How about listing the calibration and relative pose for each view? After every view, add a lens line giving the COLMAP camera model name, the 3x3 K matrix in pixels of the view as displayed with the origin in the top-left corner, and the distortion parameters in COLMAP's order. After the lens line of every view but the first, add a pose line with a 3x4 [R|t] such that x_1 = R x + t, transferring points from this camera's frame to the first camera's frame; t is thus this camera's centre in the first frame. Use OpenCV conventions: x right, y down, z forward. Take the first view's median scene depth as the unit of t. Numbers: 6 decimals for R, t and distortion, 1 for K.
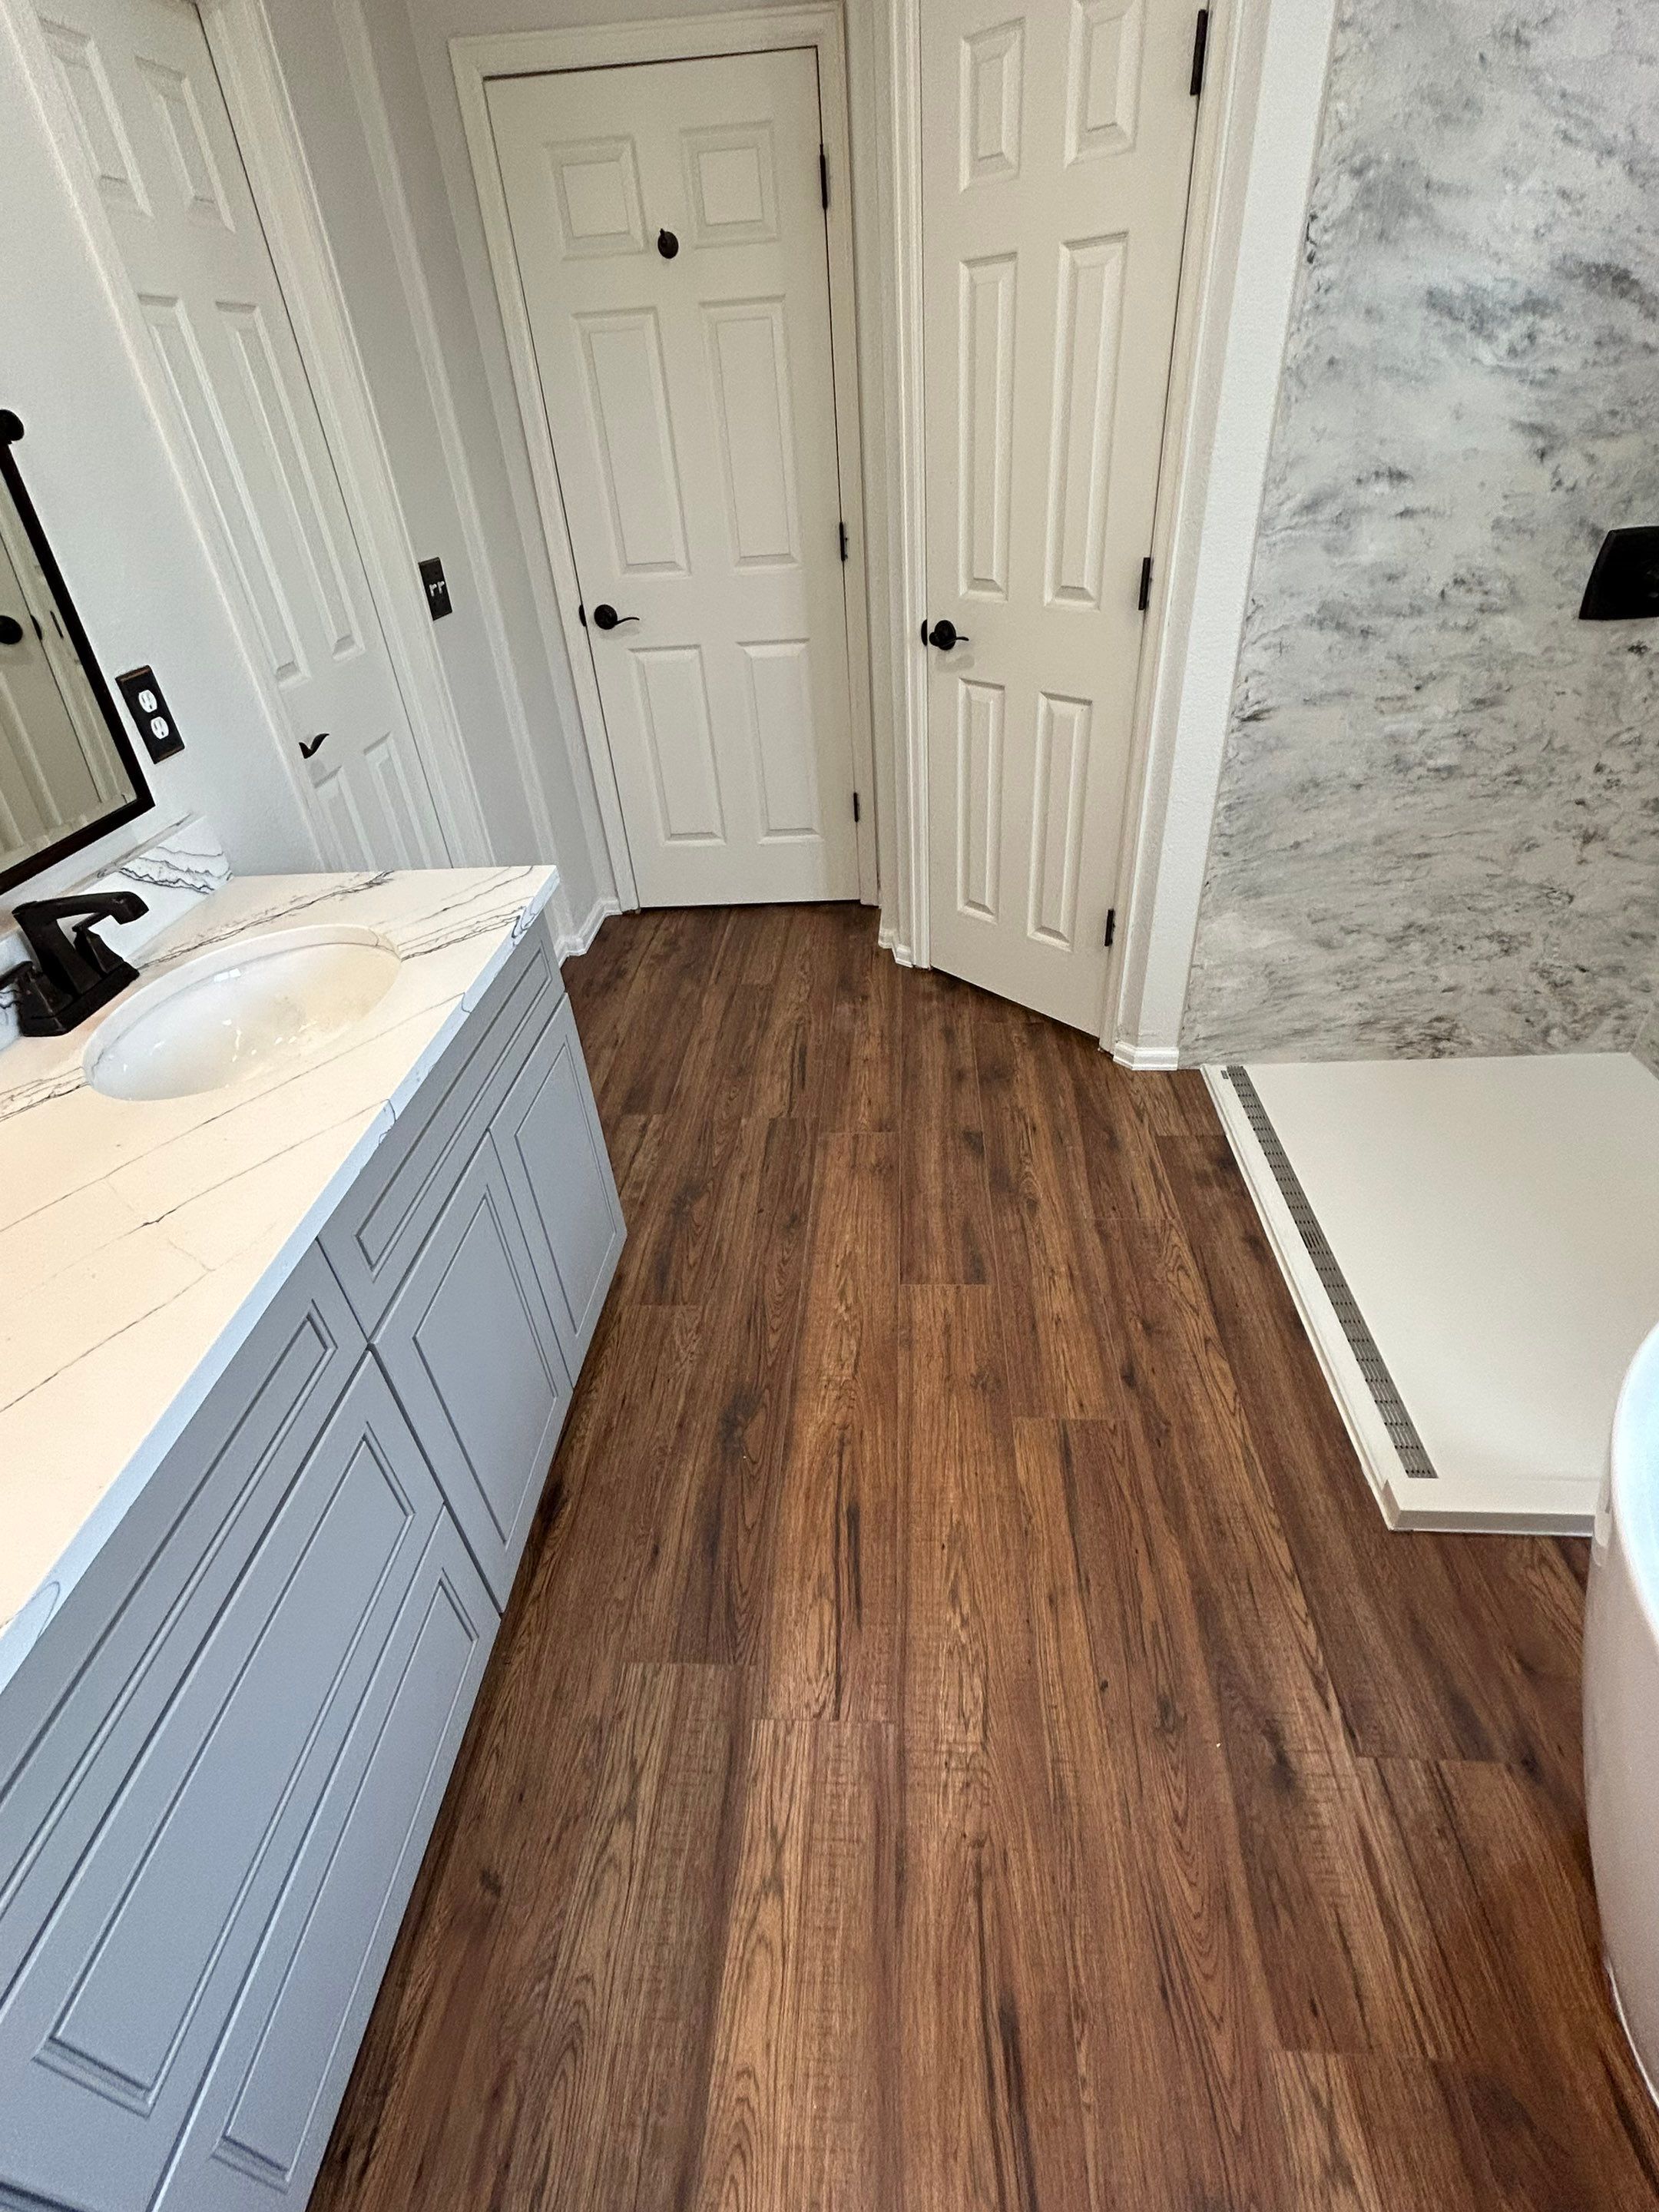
lens RADIAL K [[1018.0, 0, 834.7], [0, 1018.0, 1099.9], [0, 0, 1]] dist [-0.001533, 0.001008]
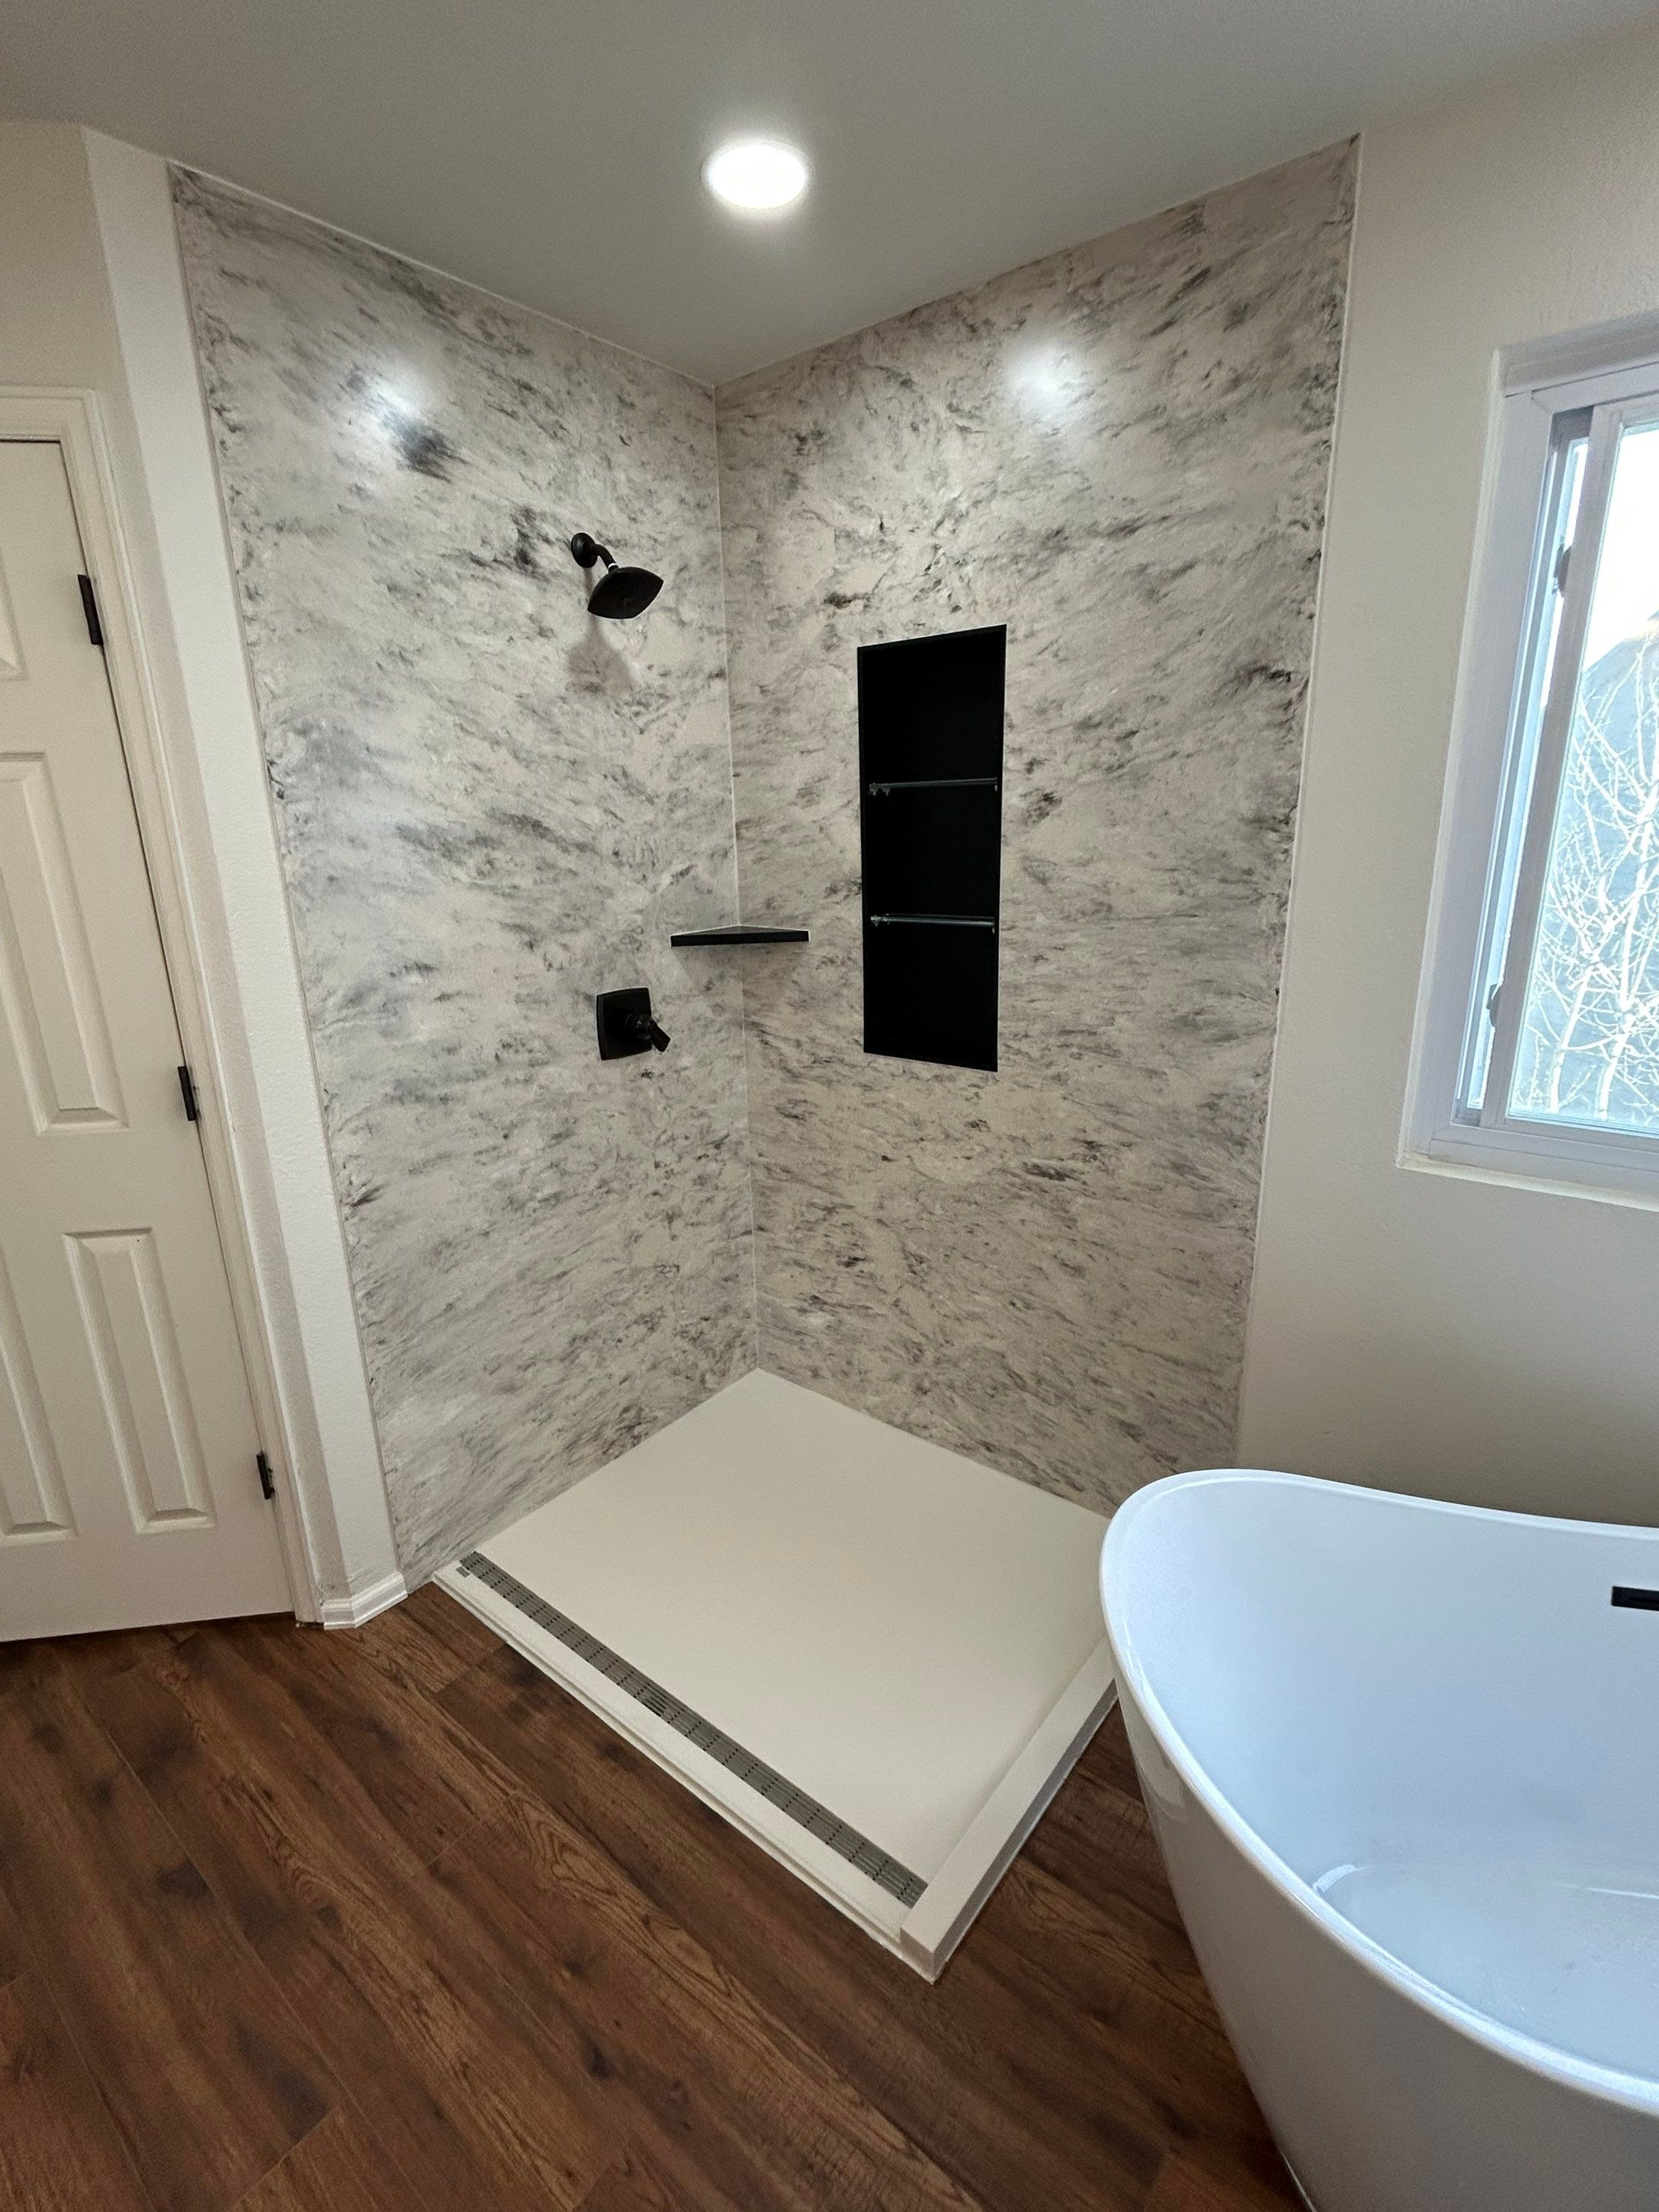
lens RADIAL K [[1018.0, 0, 834.6], [0, 1018.0, 1101.7], [0, 0, 1]] dist [-0.001533, 0.001008]
pose [[0.576048, -0.171346, 0.799256, -0.072068], [0.462383, 0.874619, -0.145751, -0.138022], [-0.674070, 0.453522, 0.583050, 0.154068]]
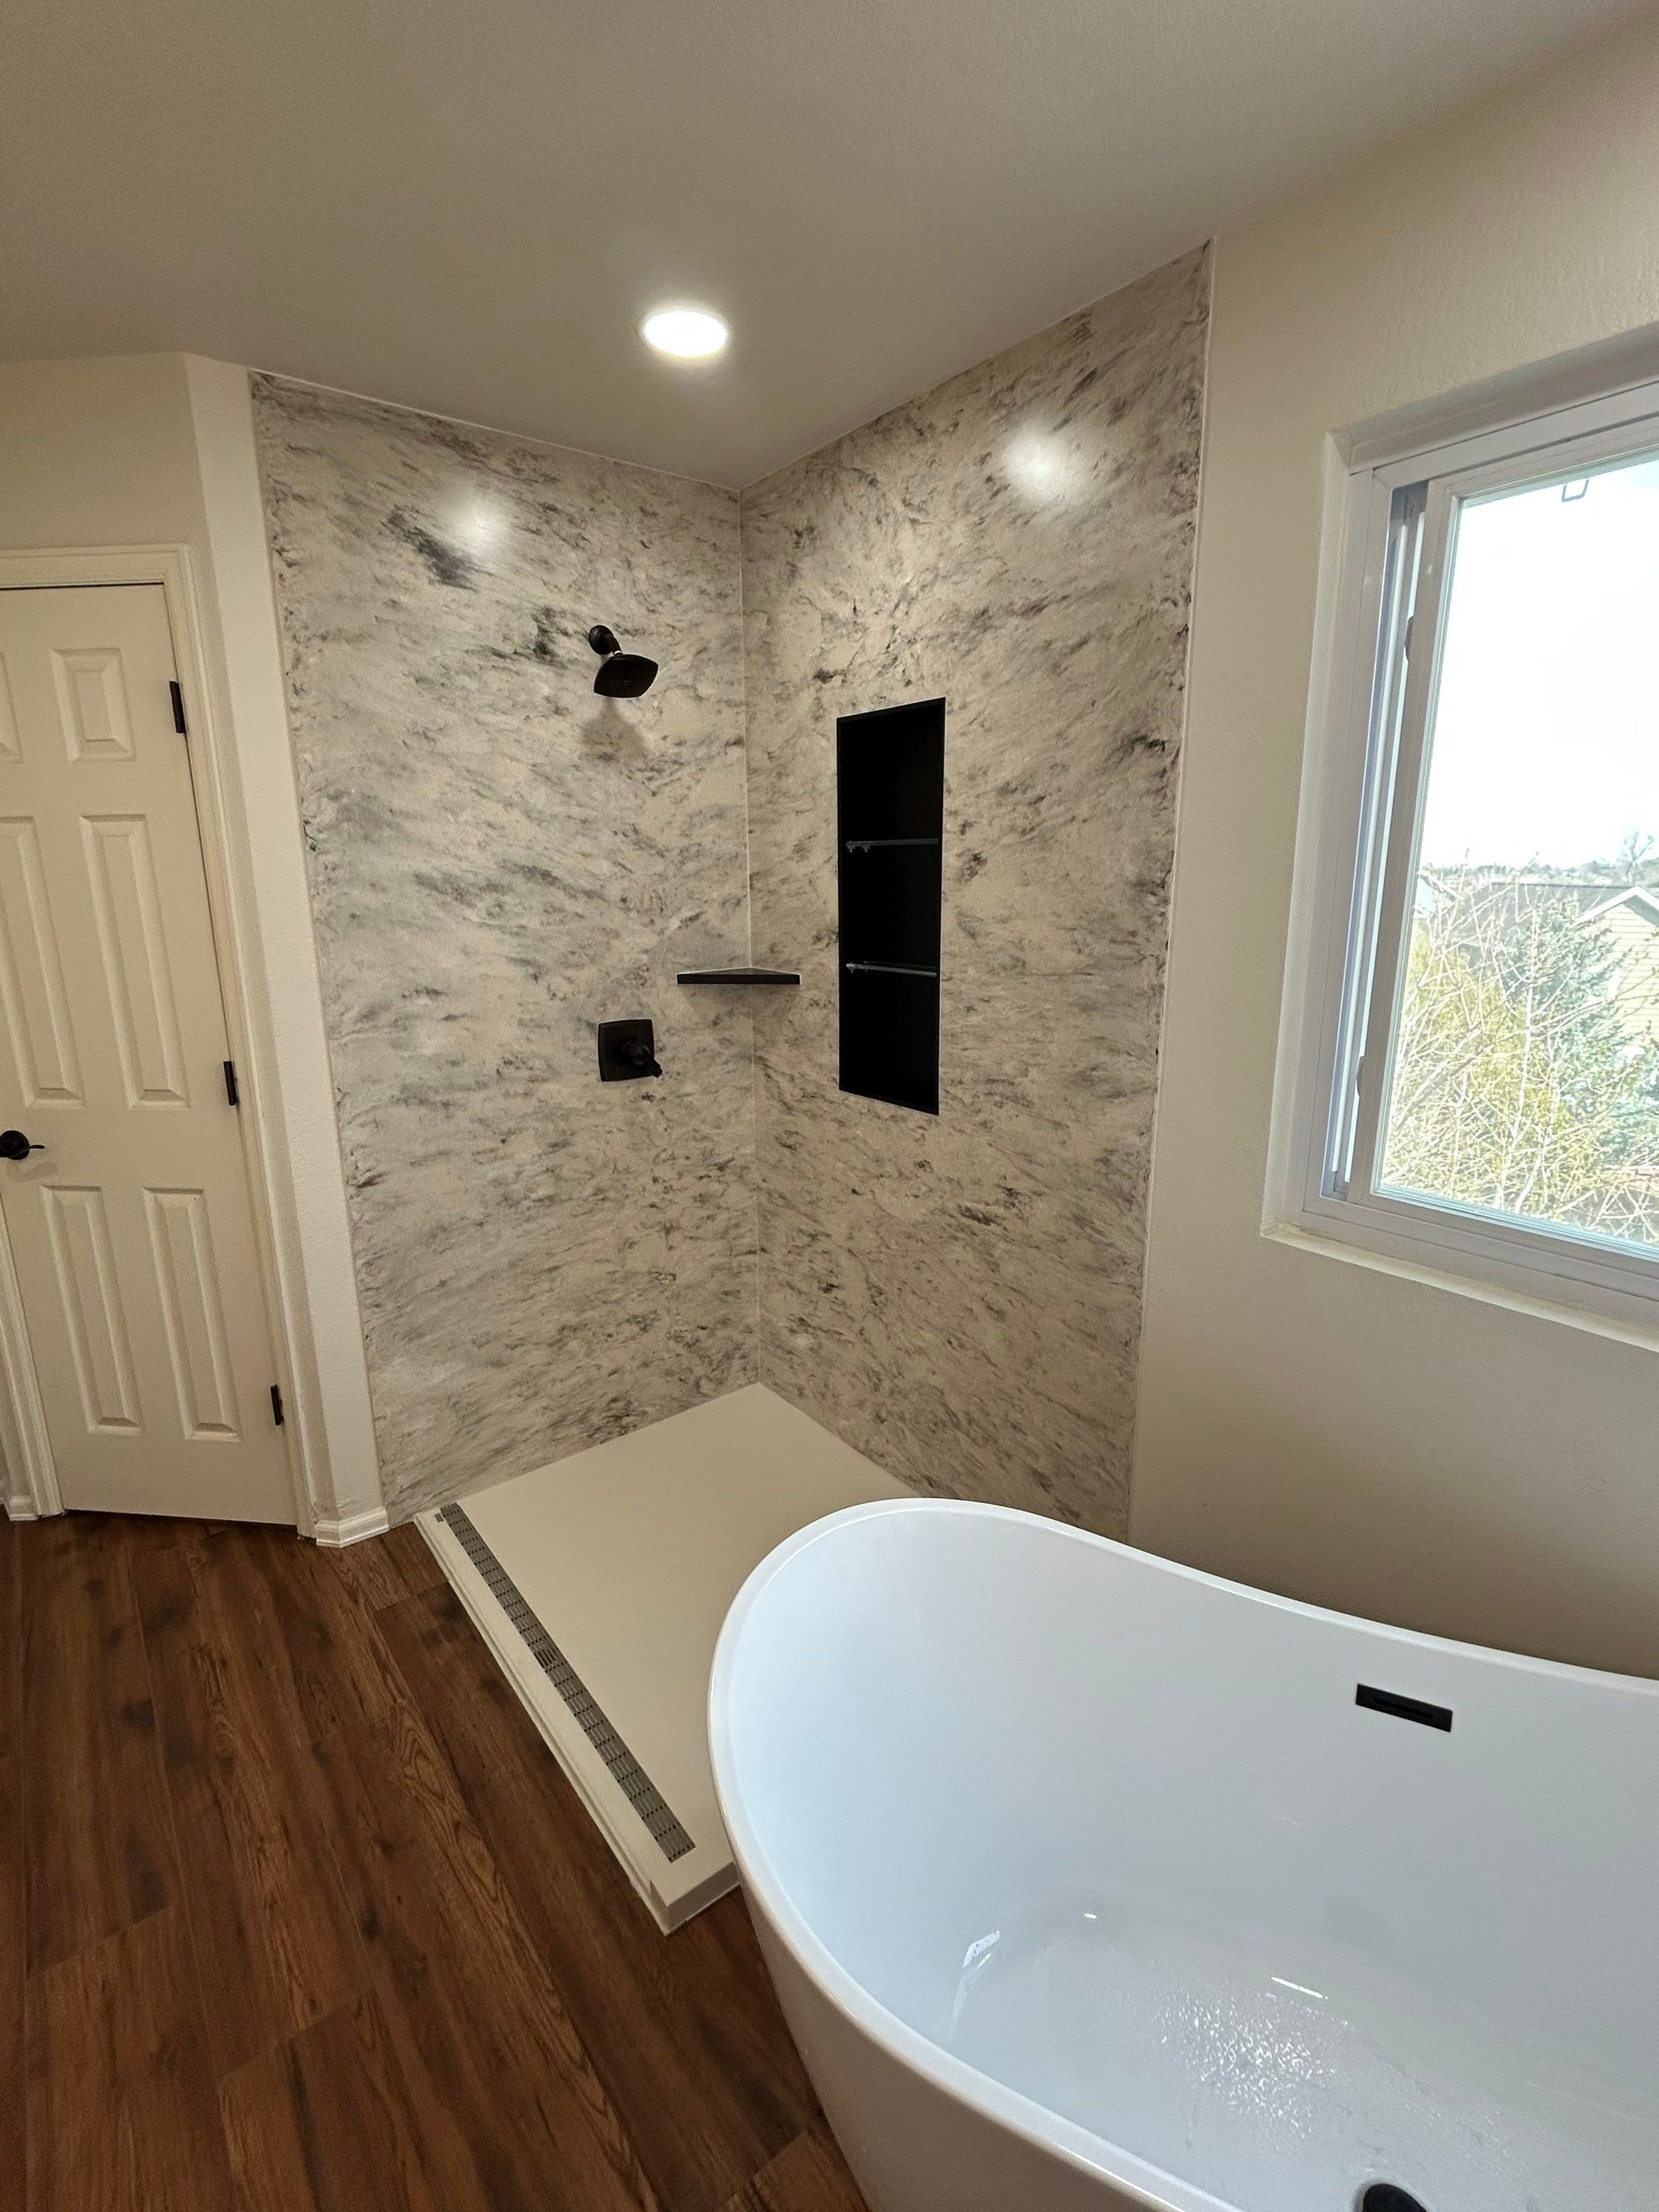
lens RADIAL K [[1018.0, 0, 834.4], [0, 1018.0, 1101.3], [0, 0, 1]] dist [-0.001533, 0.001008]
pose [[0.747977, -0.092521, 0.657244, 0.083223], [0.351305, 0.895342, -0.273764, 0.025331], [-0.563130, 0.435662, 0.702199, -0.103811]]
